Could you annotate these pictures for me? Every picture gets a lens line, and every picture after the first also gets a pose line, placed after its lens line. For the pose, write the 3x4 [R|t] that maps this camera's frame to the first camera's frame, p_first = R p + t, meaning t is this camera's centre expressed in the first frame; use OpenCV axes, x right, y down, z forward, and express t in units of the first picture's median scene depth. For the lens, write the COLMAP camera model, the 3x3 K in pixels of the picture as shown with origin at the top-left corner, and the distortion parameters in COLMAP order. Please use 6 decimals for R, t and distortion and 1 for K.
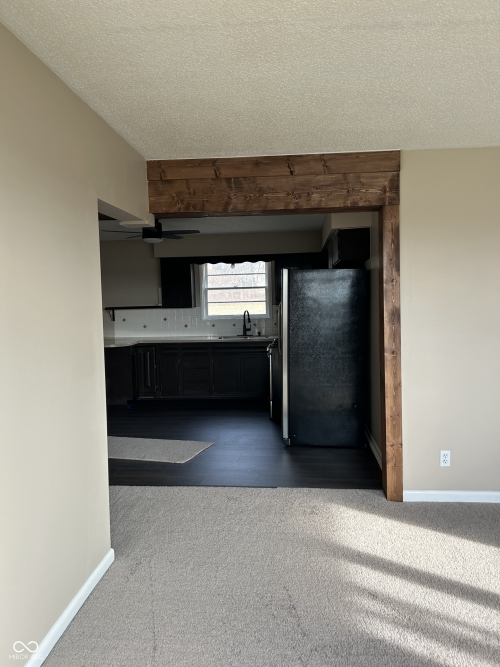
lens RADIAL K [[502.9, 0, 253.6], [0, 502.9, 331.6], [0, 0, 1]] dist [0.052506, -0.060436]
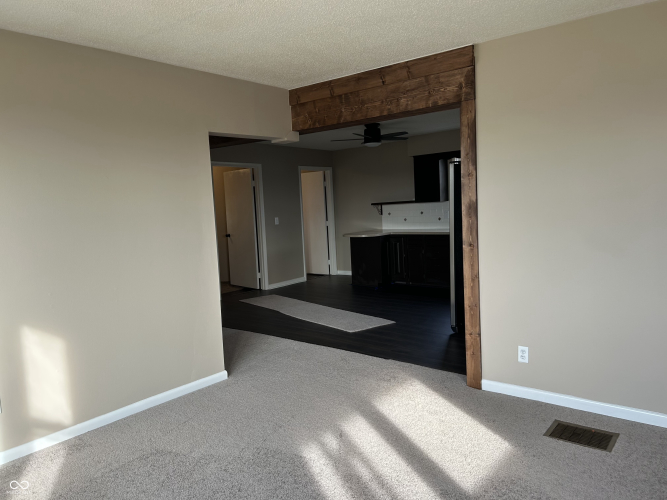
lens RADIAL K [[502.9, 0, 333.9], [0, 502.9, 252.5], [0, 0, 1]] dist [0.052506, -0.060436]
pose [[0.818856, 0.038822, -0.572685, 0.637342], [-0.007263, 0.998331, 0.057291, 0.000030], [0.573953, -0.042754, 0.817771, -0.003512]]
